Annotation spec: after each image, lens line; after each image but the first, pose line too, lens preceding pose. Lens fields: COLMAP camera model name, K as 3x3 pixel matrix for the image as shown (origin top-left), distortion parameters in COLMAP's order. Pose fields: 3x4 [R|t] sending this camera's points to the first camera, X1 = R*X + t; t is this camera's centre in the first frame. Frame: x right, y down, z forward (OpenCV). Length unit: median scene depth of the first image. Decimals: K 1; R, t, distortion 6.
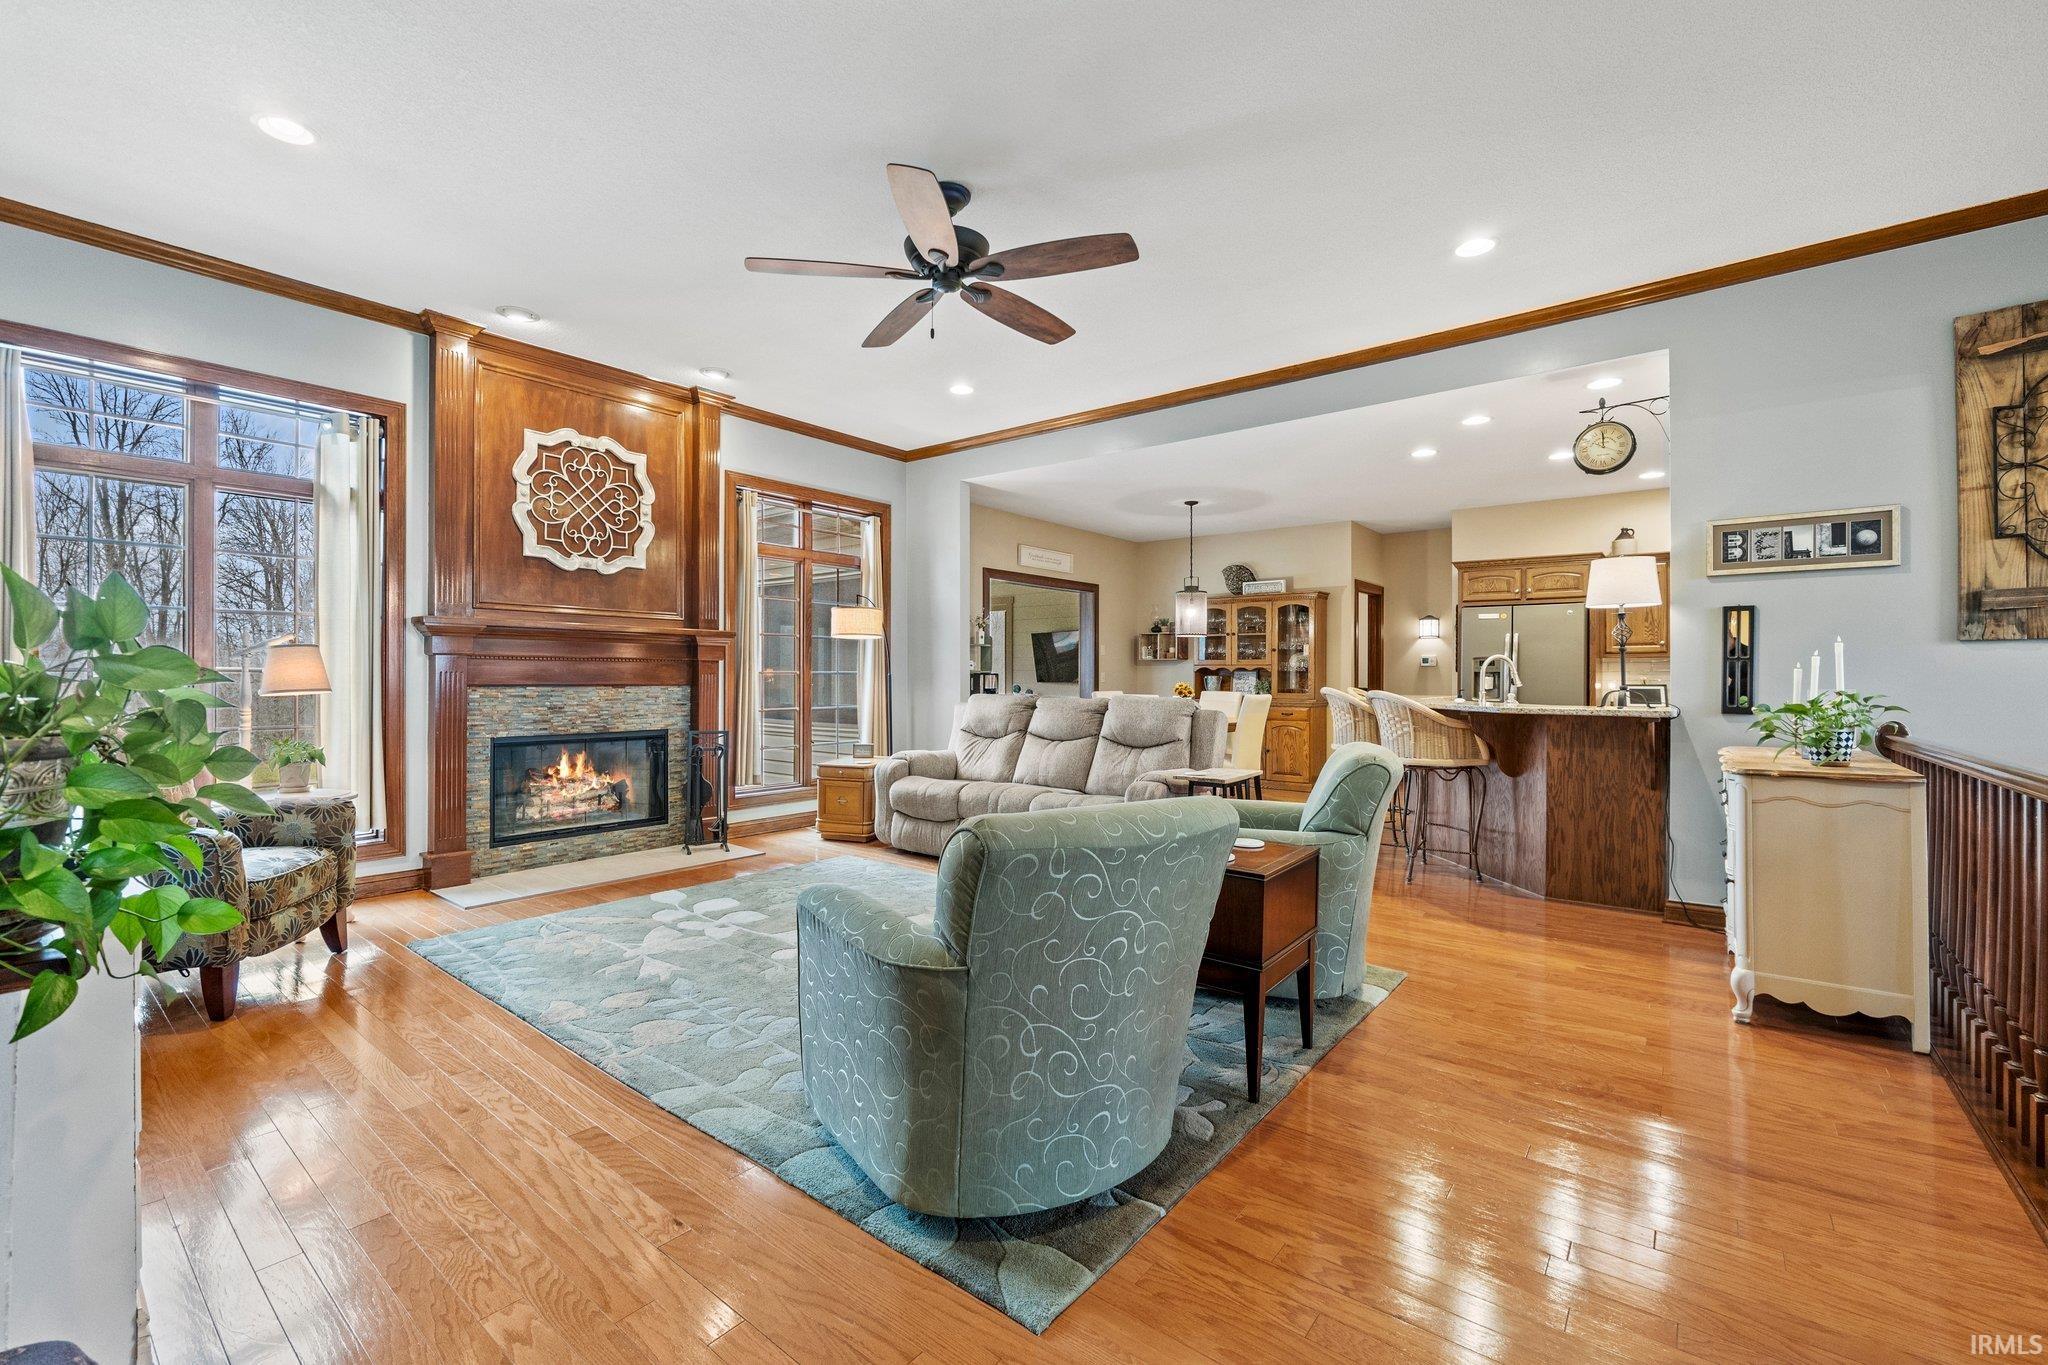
lens RADIAL K [[856.7, 0, 994.4], [0, 856.7, 677.6], [0, 0, 1]] dist [-0.007589, 0.000100]
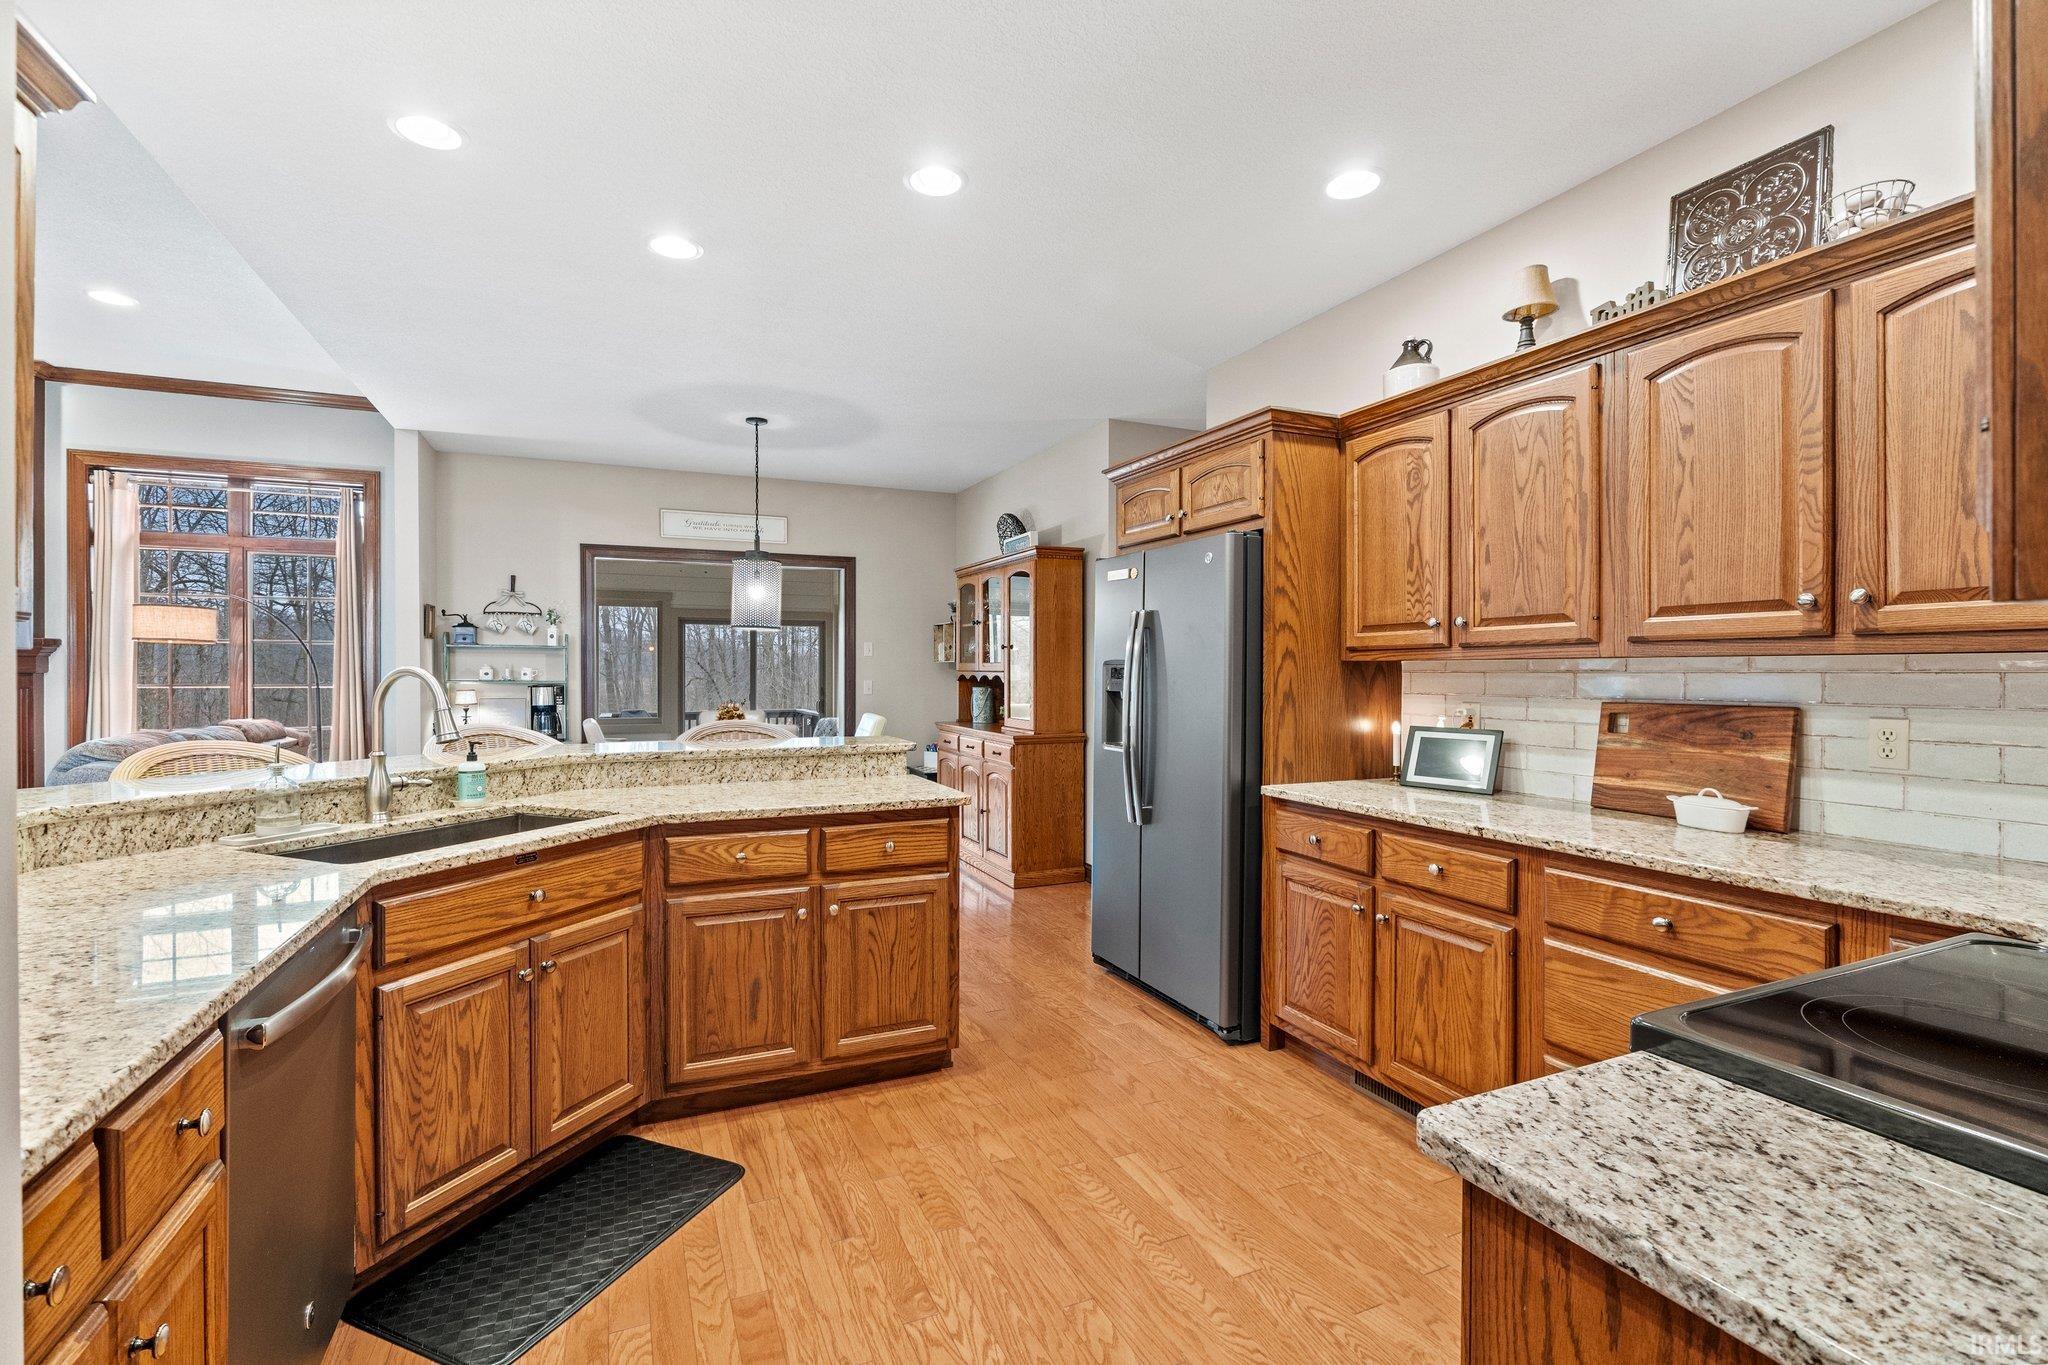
lens RADIAL K [[896.5, 0, 1023.7], [0, 896.5, 672.5], [0, 0, 1]] dist [-0.007256, -0.000075]
pose [[0.892054, -0.000447, -0.451928, 1.107208], [-0.000975, 0.999995, -0.002913, -0.022080], [0.451927, 0.003039, 0.892050, 0.763868]]
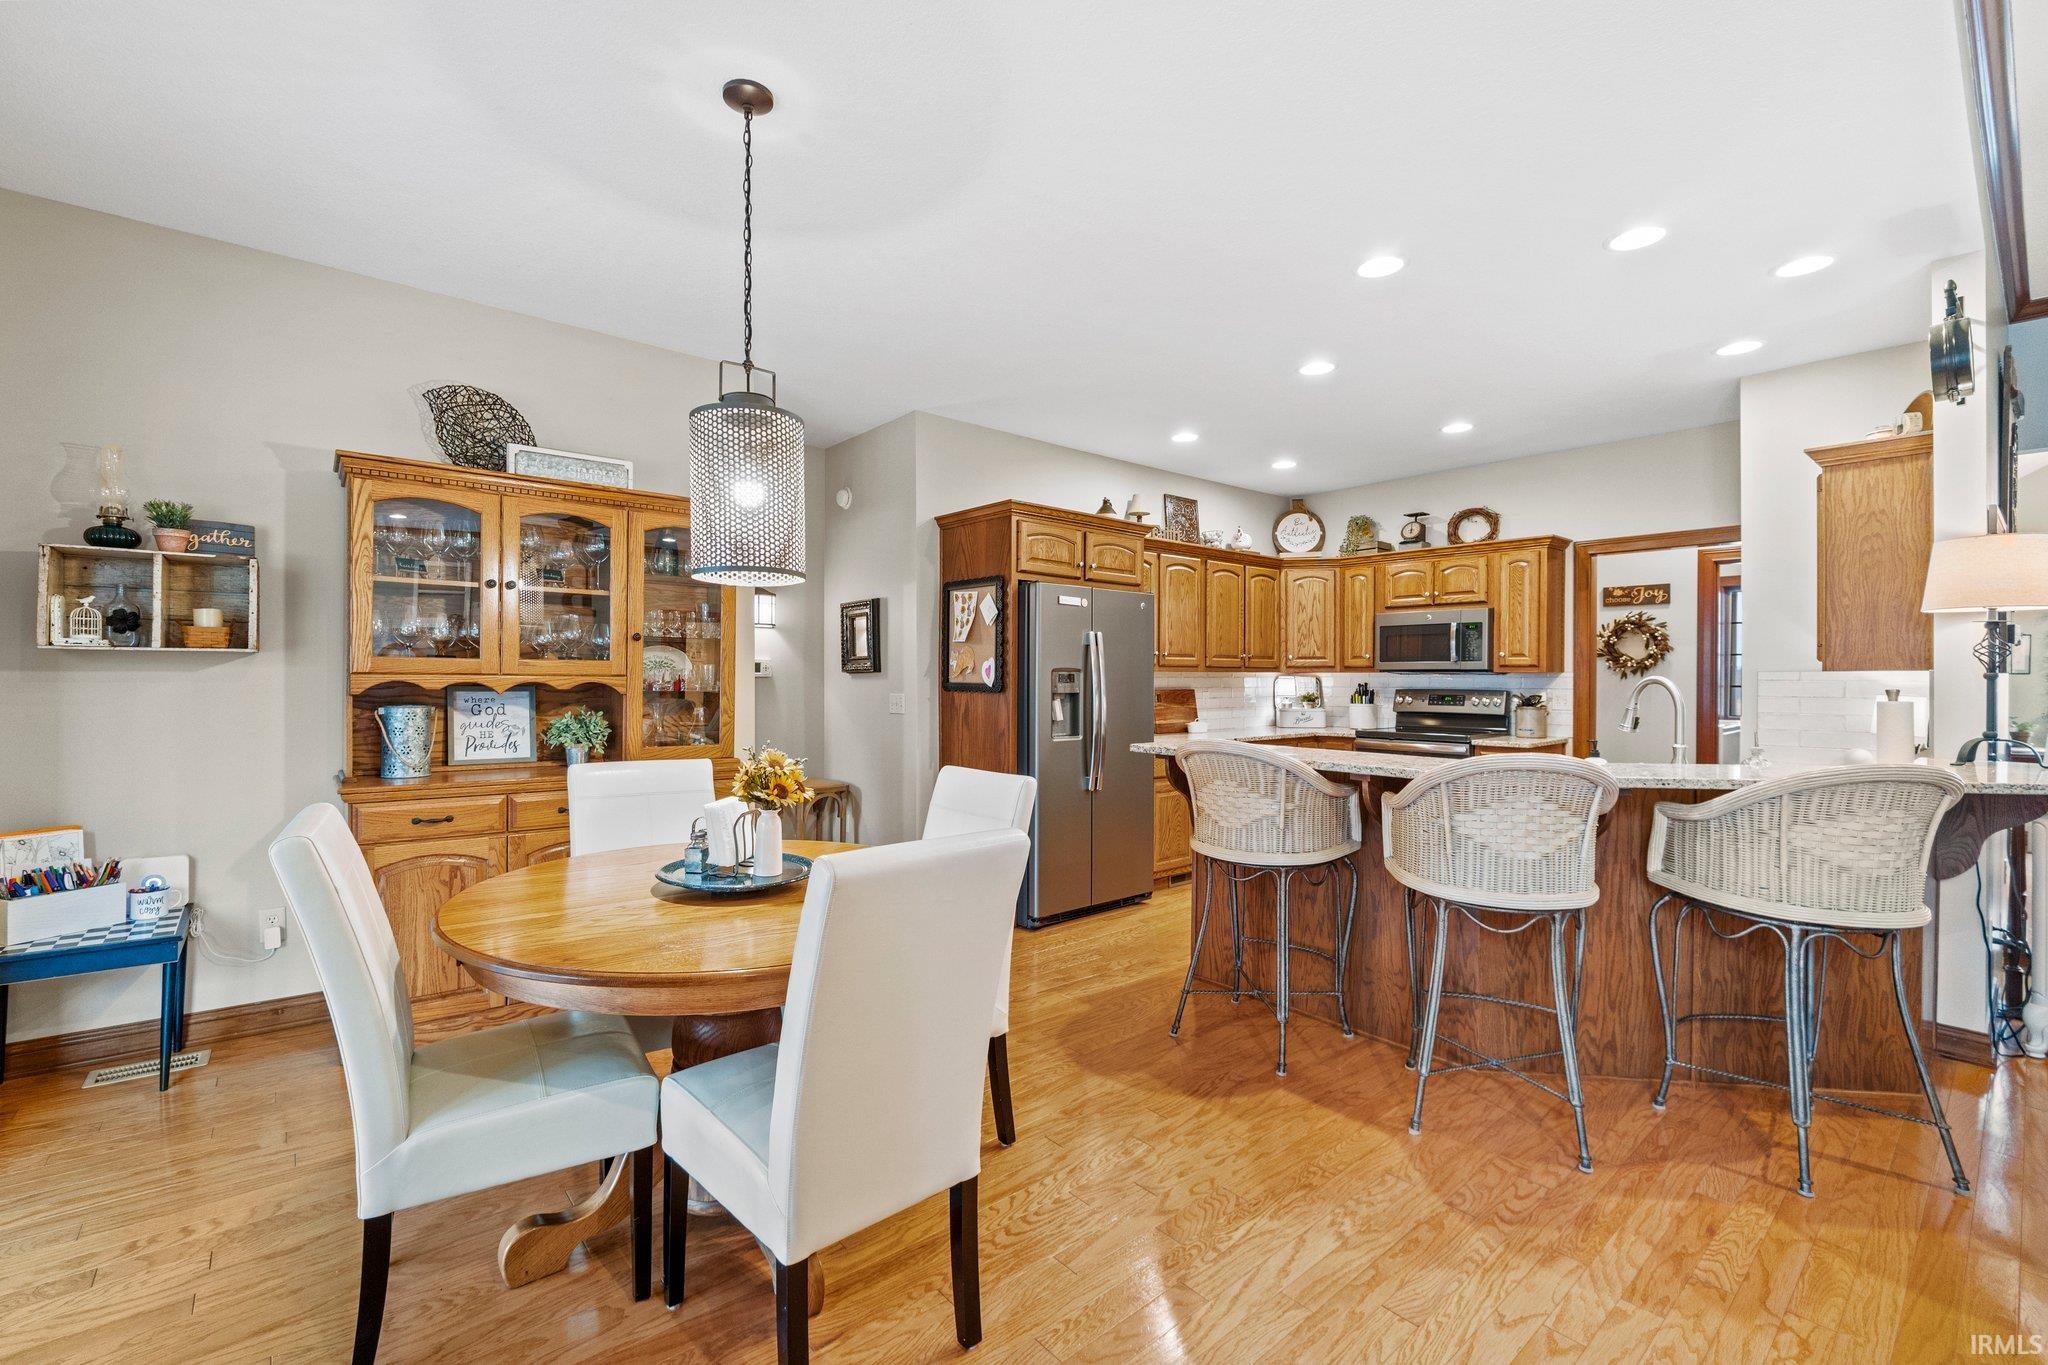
lens RADIAL K [[896.5, 0, 1023.7], [0, 896.5, 672.5], [0, 0, 1]] dist [-0.007256, -0.000075]
pose [[0.169246, 0.006760, 0.985551, -0.080991], [-0.002078, 0.999977, -0.006502, -0.023526], [-0.985572, -0.000947, 0.169257, 1.348036]]
